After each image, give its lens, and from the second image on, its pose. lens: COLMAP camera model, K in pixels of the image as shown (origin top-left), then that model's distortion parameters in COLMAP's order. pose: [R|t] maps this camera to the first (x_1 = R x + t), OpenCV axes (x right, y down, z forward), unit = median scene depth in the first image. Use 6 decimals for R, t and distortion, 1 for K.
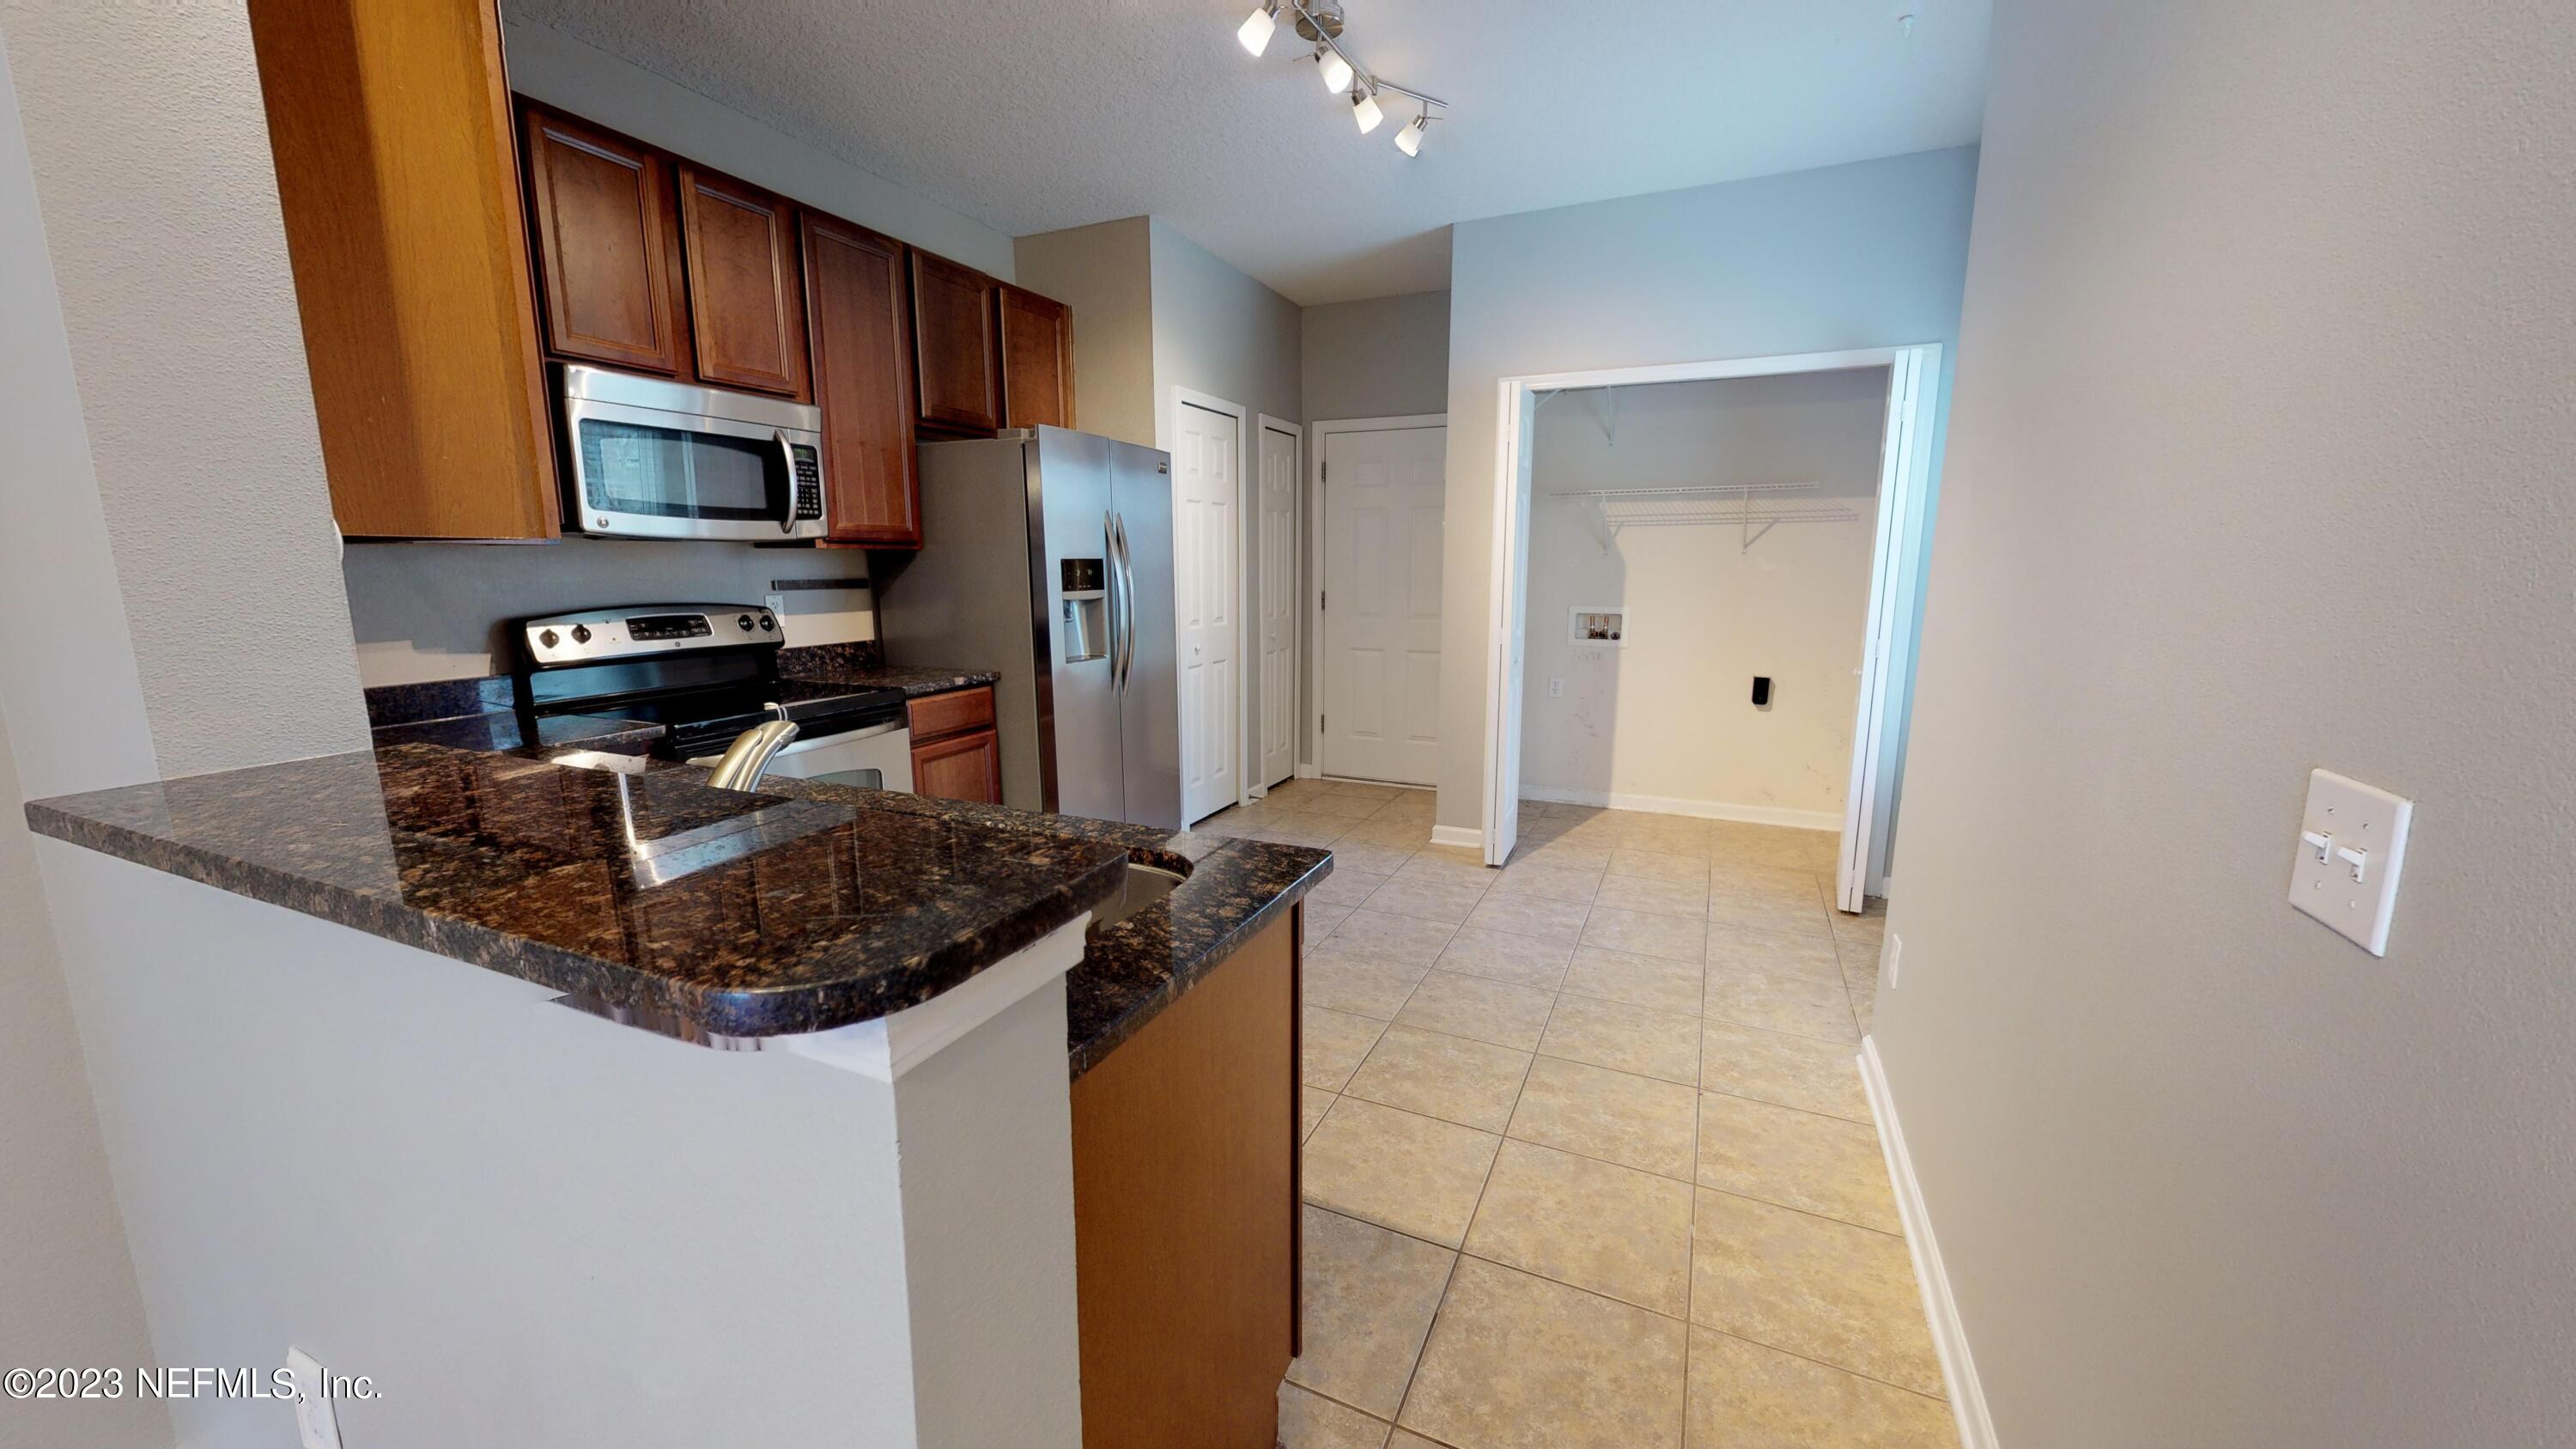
lens RADIAL K [[956.7, 0, 1307.1], [0, 956.7, 729.7], [0, 0, 1]] dist [0.000051, 0.000448]
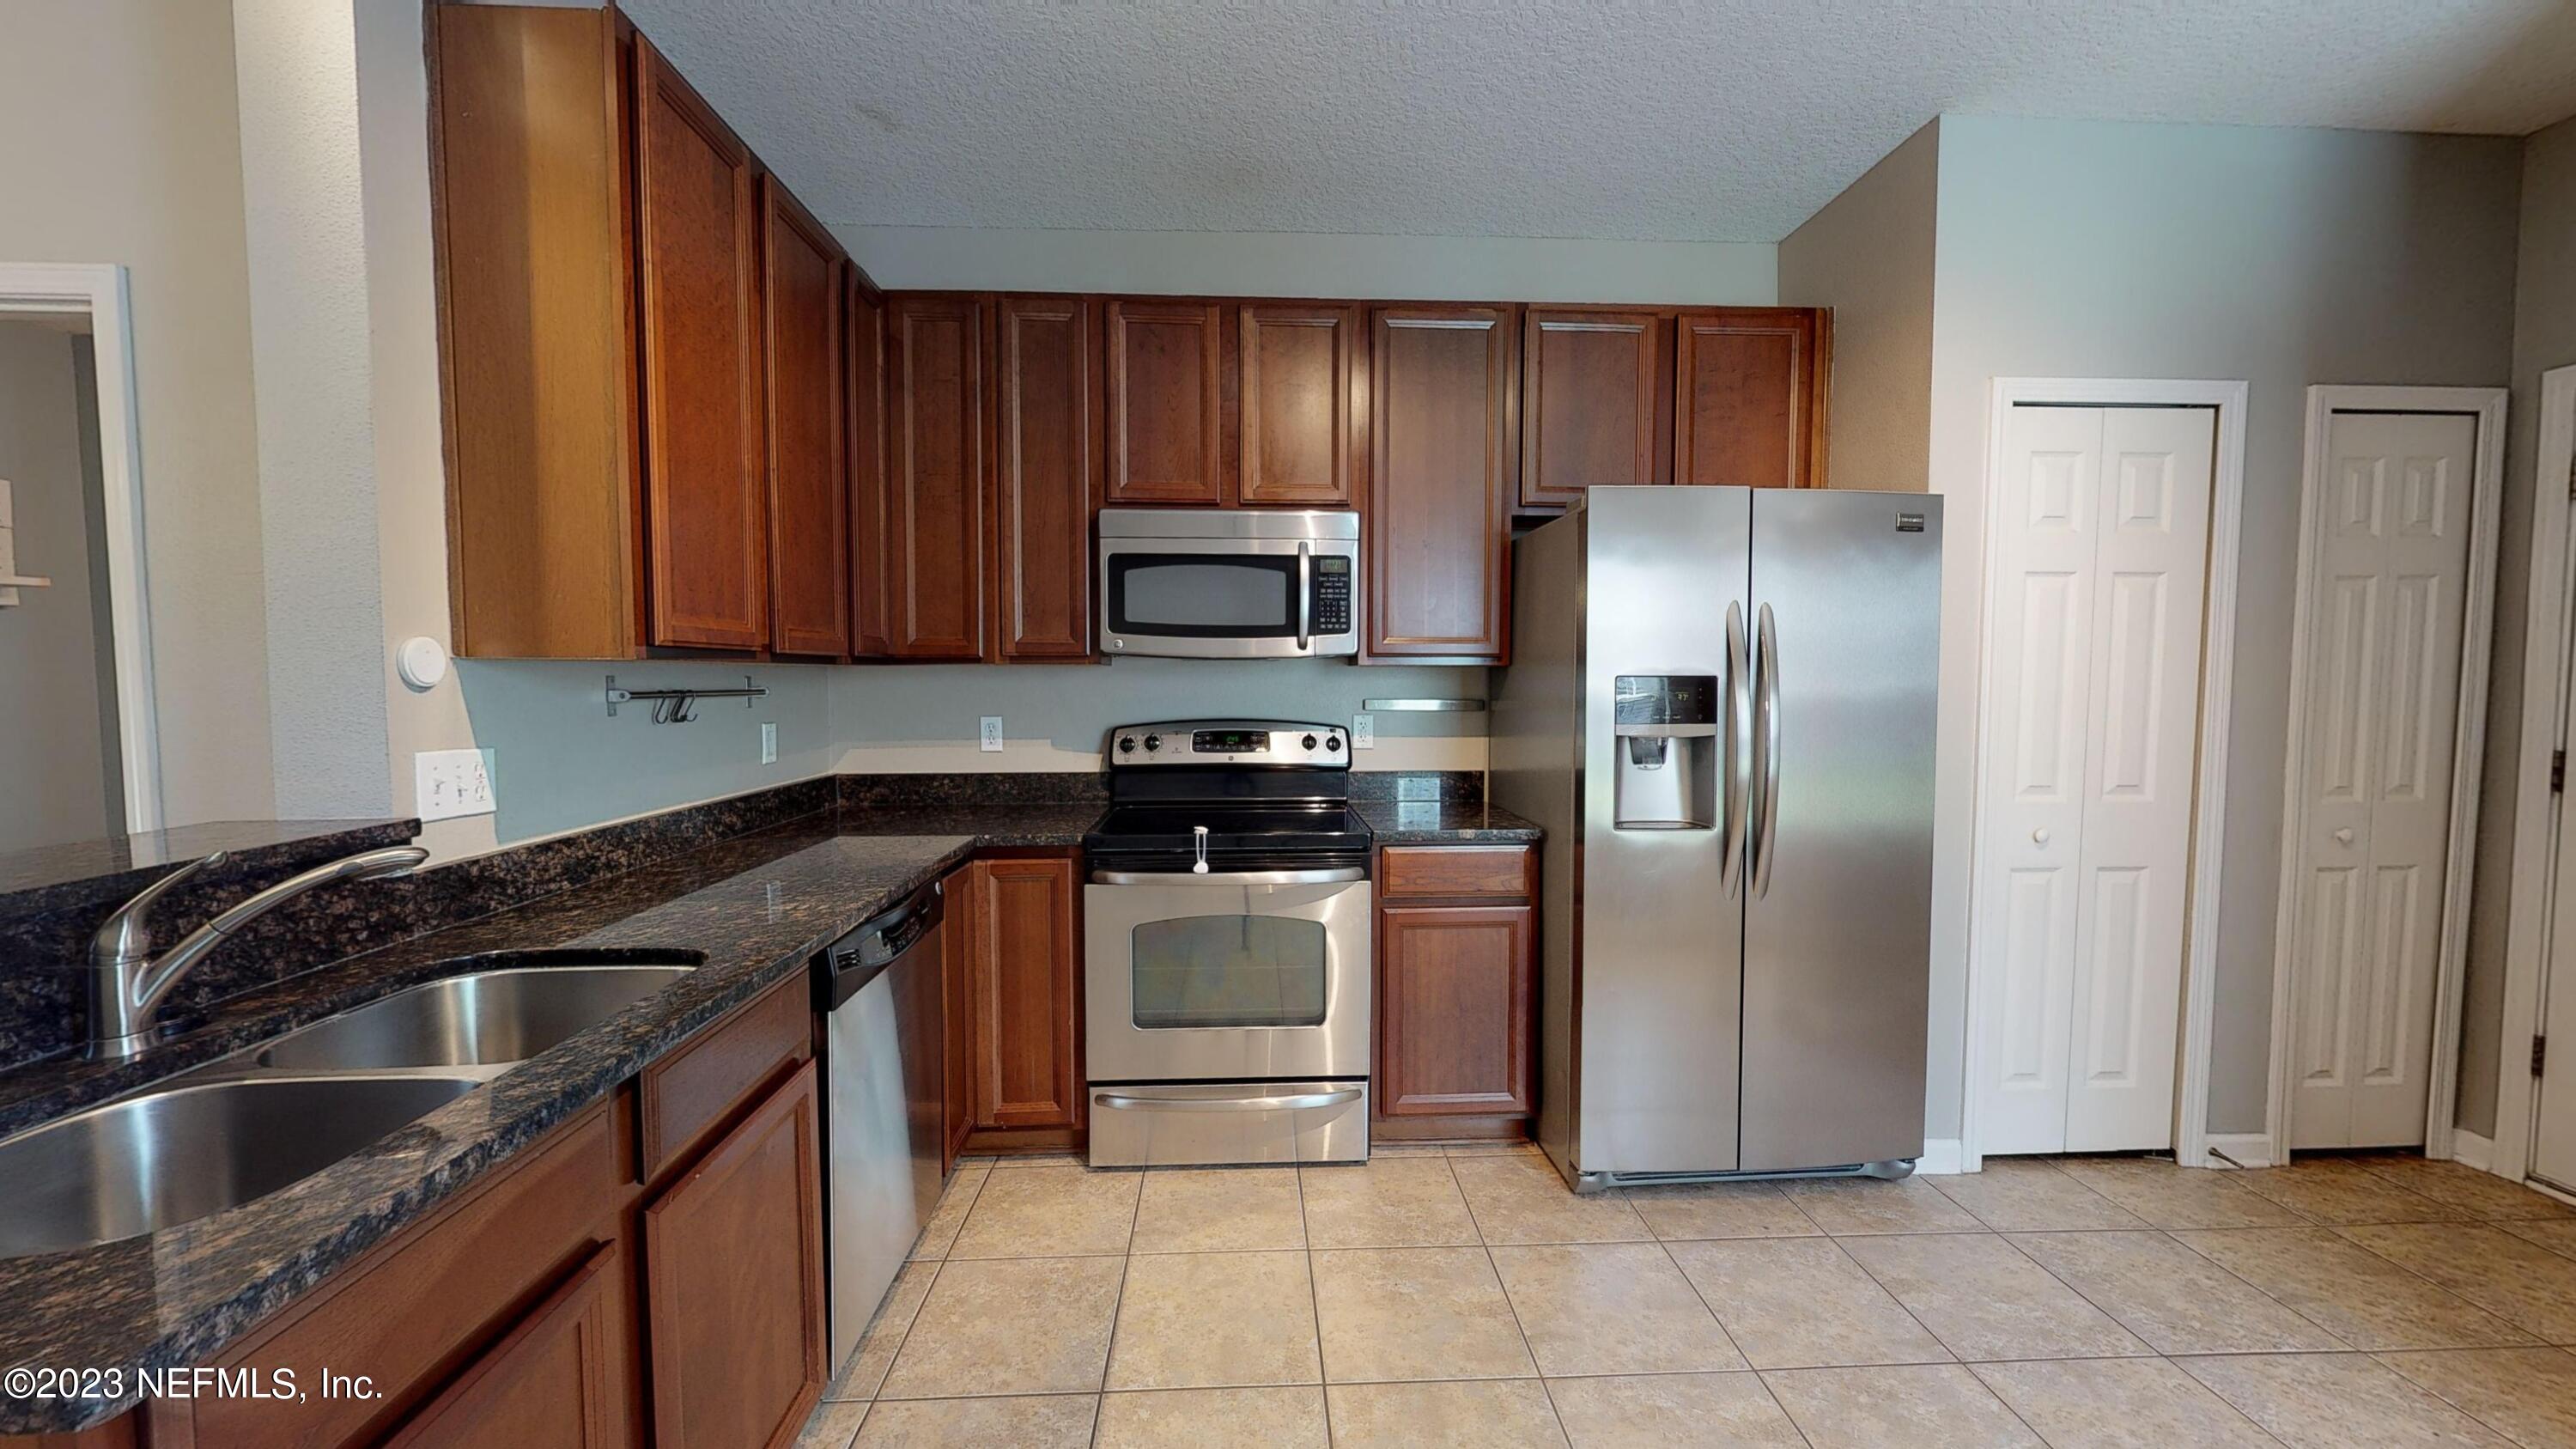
lens RADIAL K [[956.7, 0, 1287.2], [0, 956.7, 722.7], [0, 0, 1]] dist [0.000051, 0.000448]
pose [[0.439870, 0.040183, -0.897162, 0.261053], [-0.156672, 0.987112, -0.032603, -0.091008], [0.884290, 0.154901, 0.440496, 0.523523]]
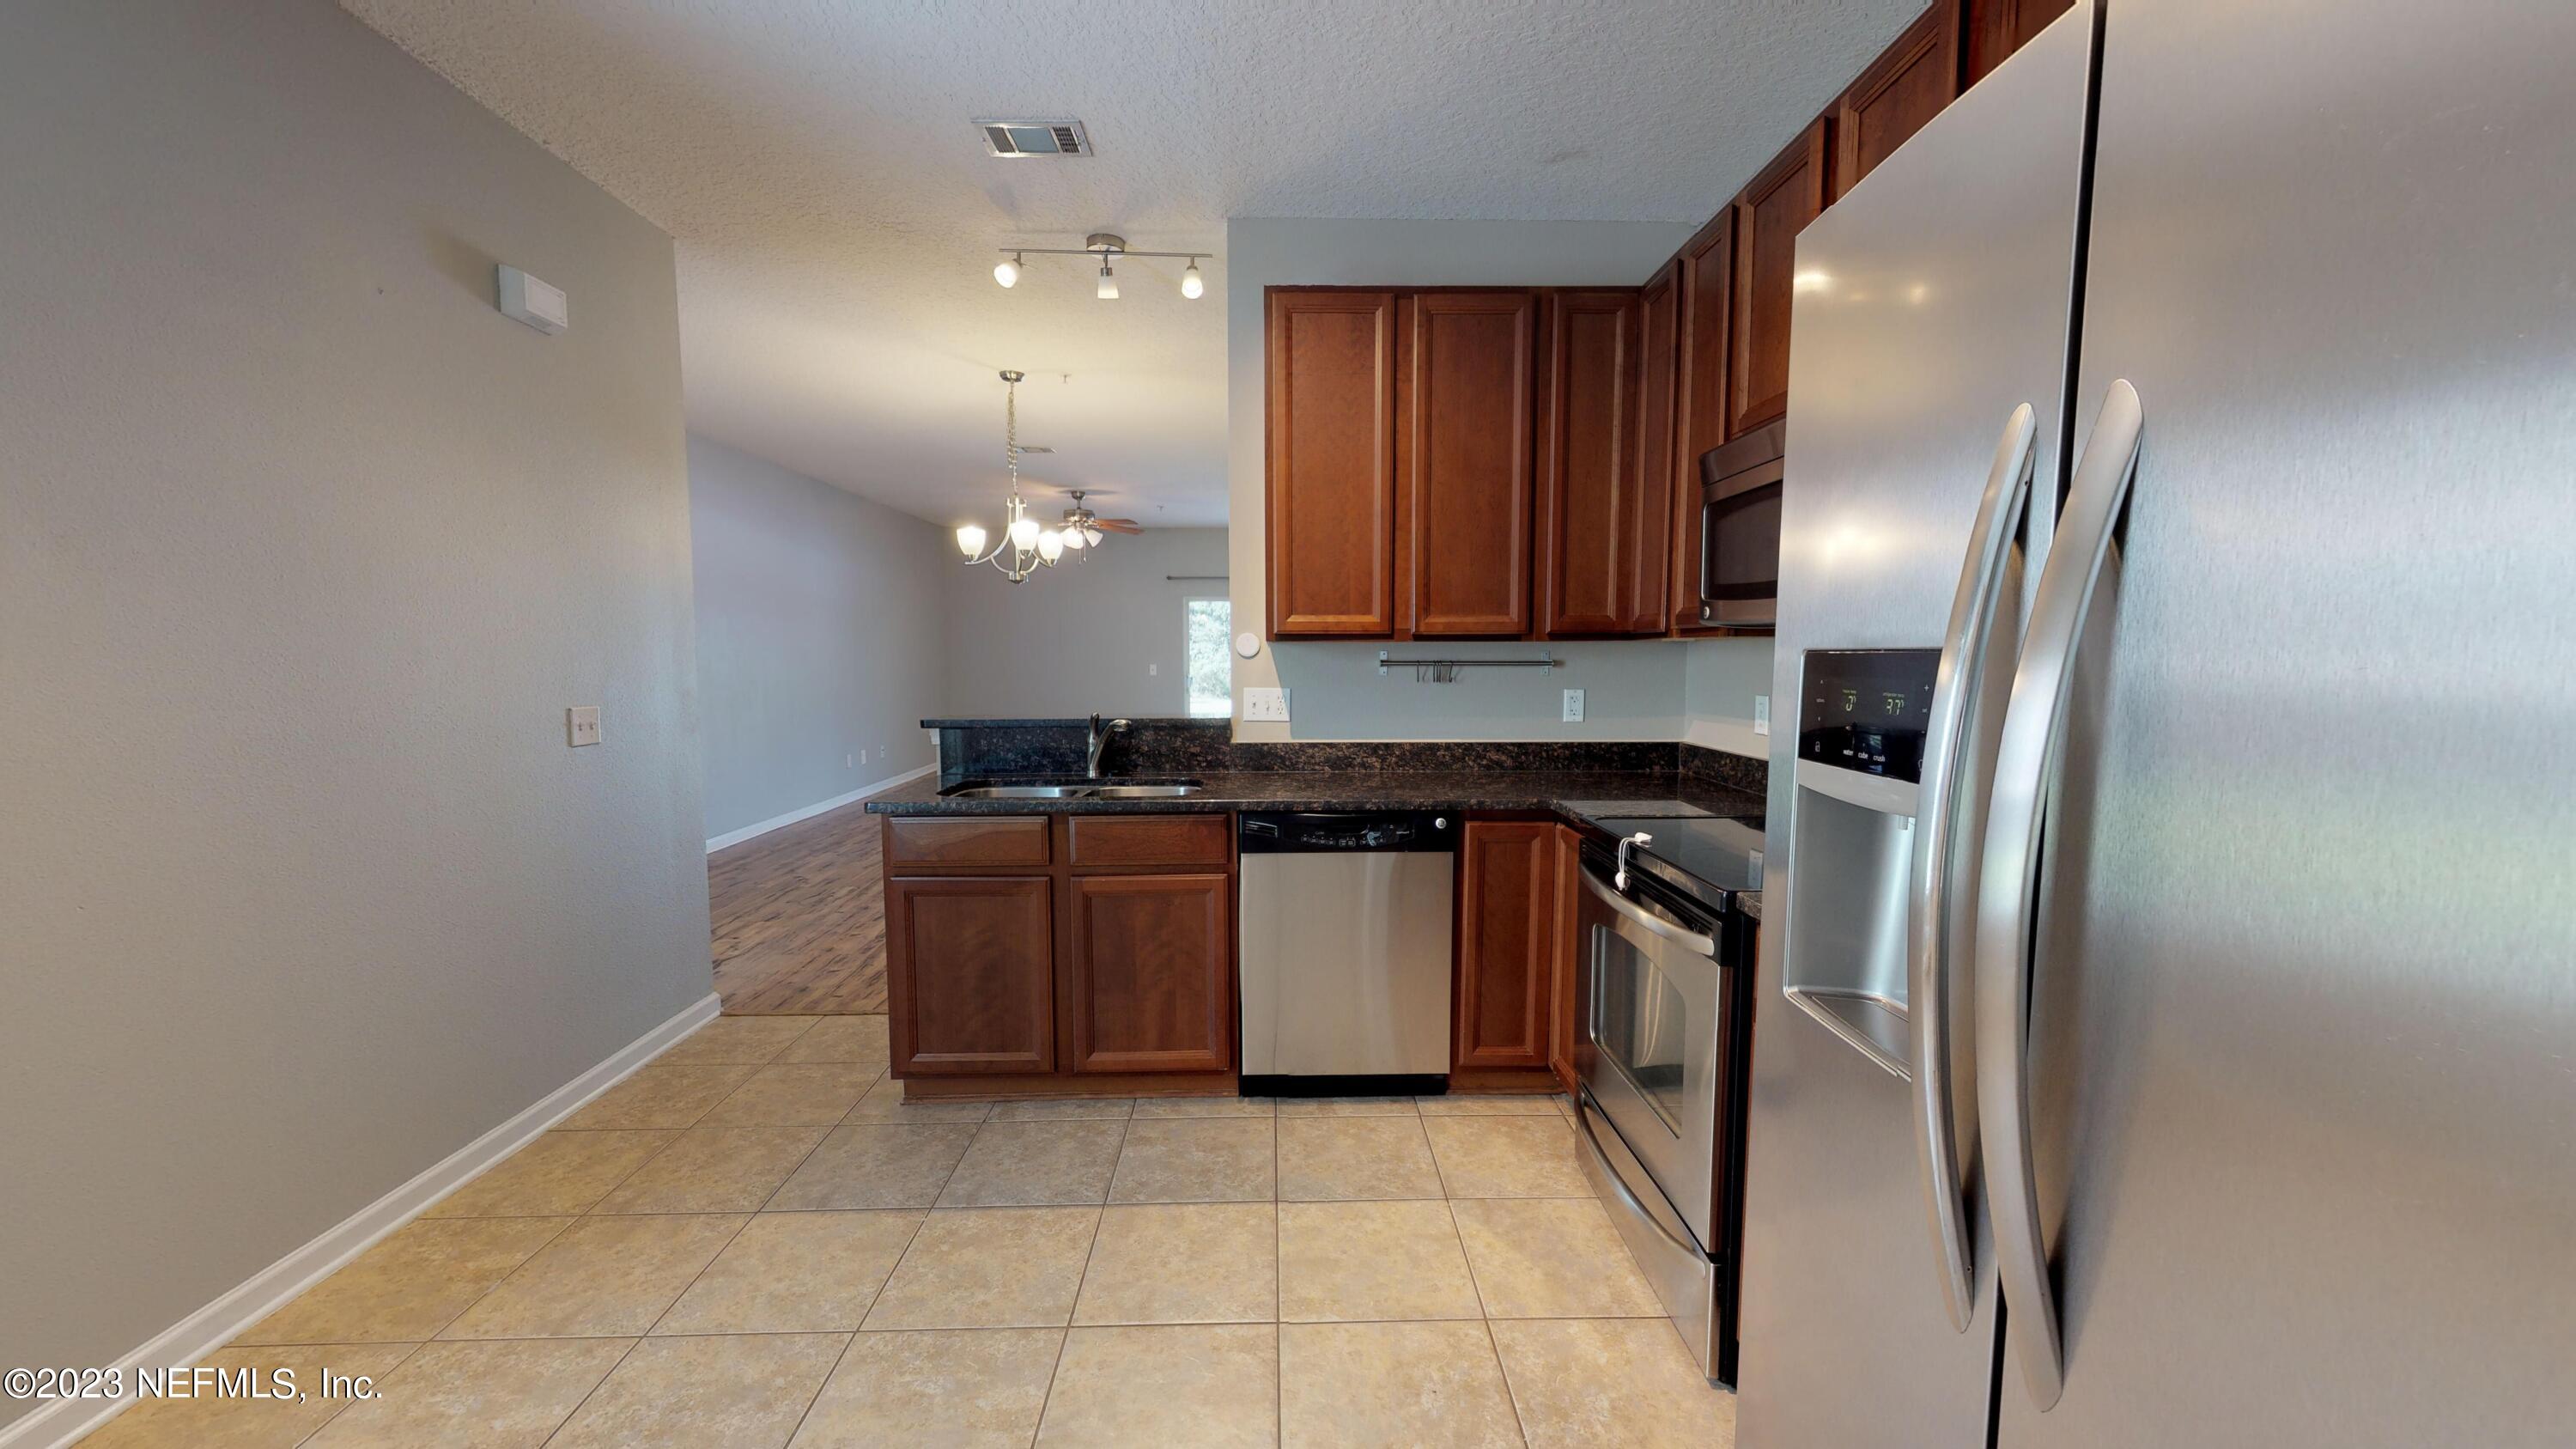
lens RADIAL K [[956.7, 0, 1282.0], [0, 956.7, 724.6], [0, 0, 1]] dist [0.000051, 0.000448]
pose [[-0.915702, 0.027839, -0.400892, 0.011307], [-0.073149, 0.969384, 0.234400, -0.225756], [0.395144, 0.243965, -0.885631, 1.274309]]
